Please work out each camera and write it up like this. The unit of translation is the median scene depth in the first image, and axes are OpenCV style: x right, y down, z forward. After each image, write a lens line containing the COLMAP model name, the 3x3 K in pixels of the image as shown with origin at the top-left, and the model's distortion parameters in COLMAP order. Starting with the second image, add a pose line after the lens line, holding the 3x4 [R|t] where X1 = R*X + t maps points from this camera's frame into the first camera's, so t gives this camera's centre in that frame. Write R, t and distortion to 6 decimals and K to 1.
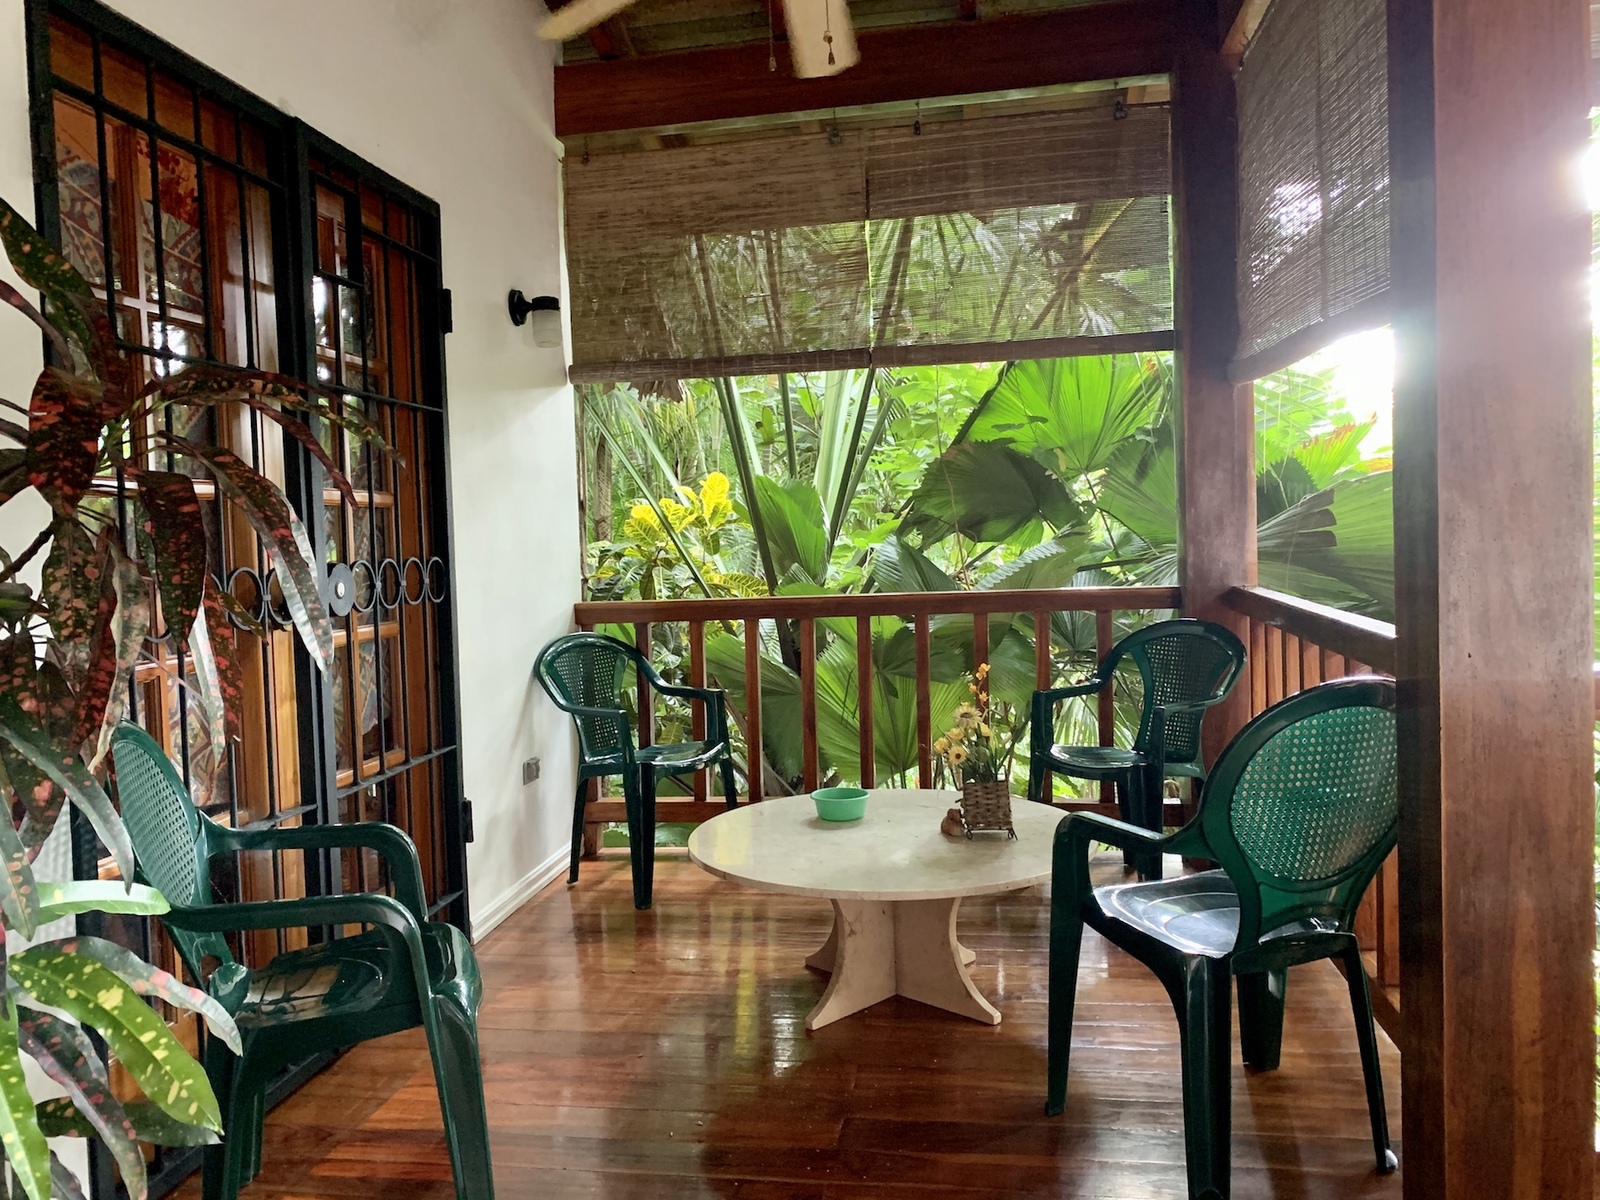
lens RADIAL K [[1219.0, 0, 799.2], [0, 1219.0, 598.4], [0, 0, 1]] dist [-0.005188, -0.001653]
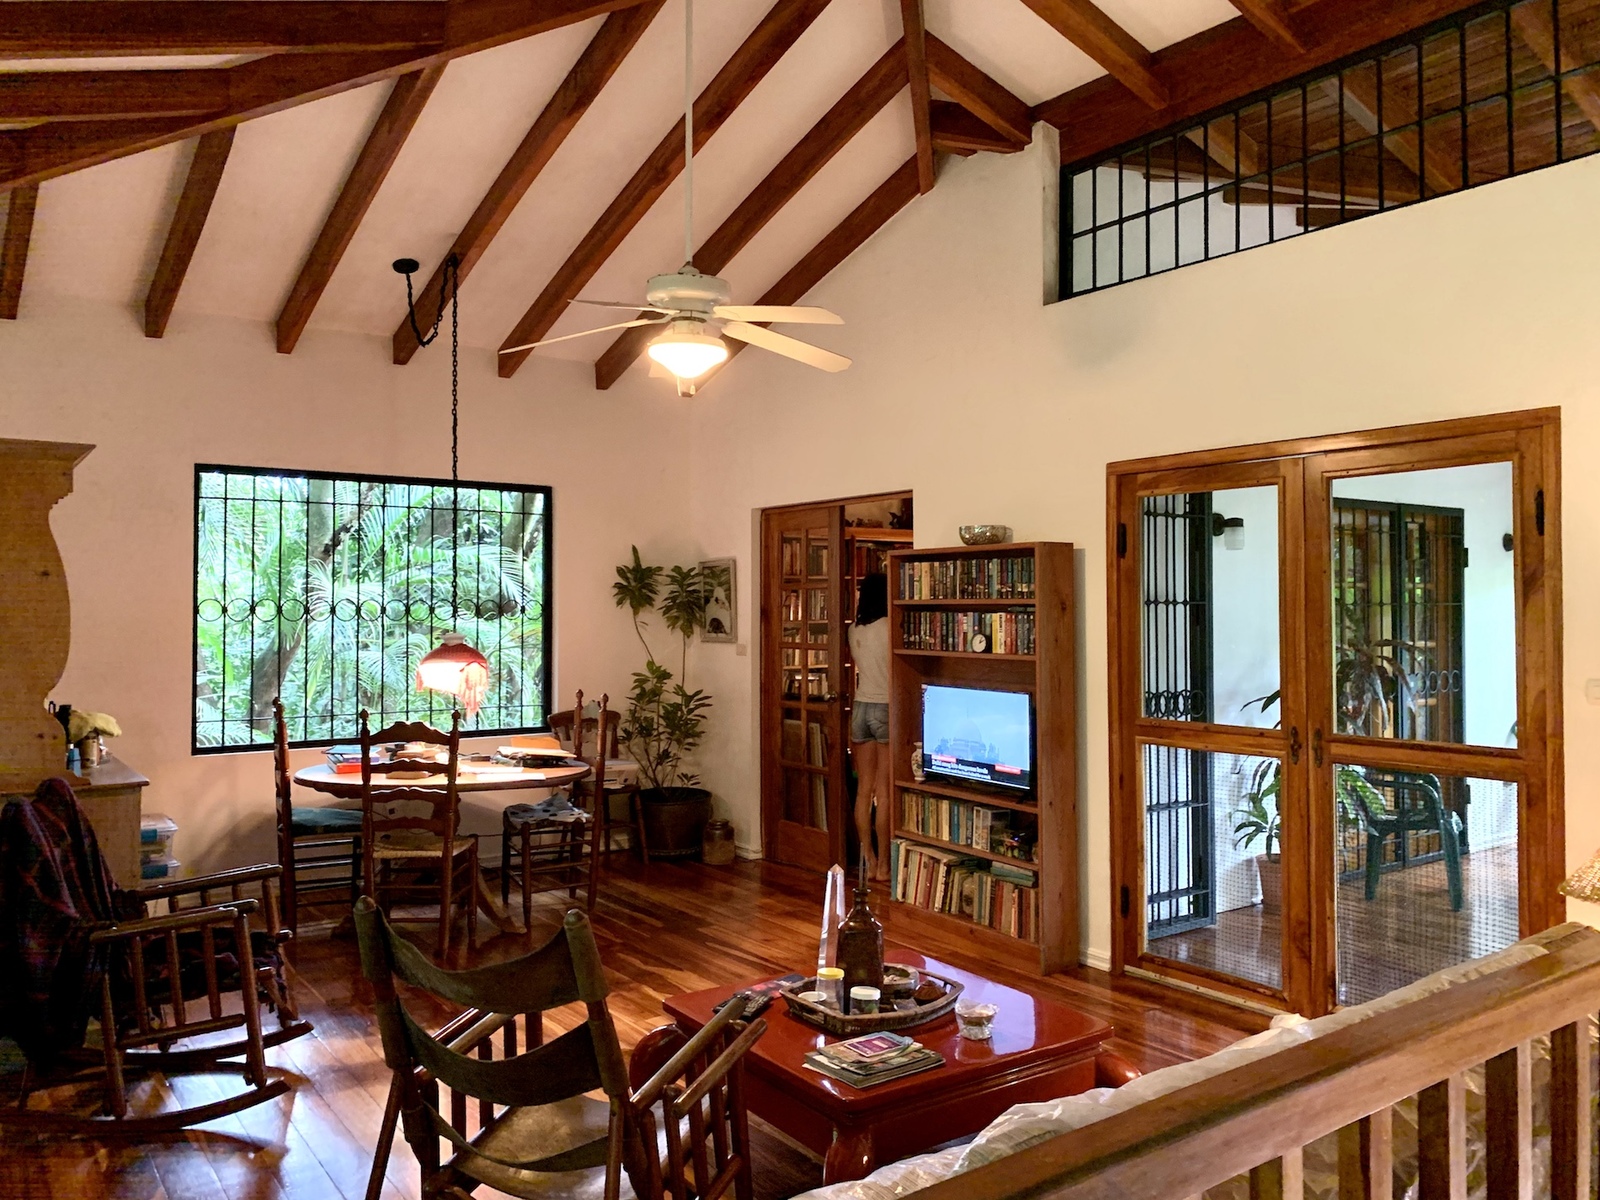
lens RADIAL K [[1219.0, 0, 802.2], [0, 1219.0, 596.8], [0, 0, 1]] dist [-0.005188, -0.001653]
pose [[0.691372, 0.016766, -0.722304, 0.498572], [-0.052147, 0.998281, -0.026741, -0.048059], [0.720614, 0.056154, 0.691058, -1.459140]]
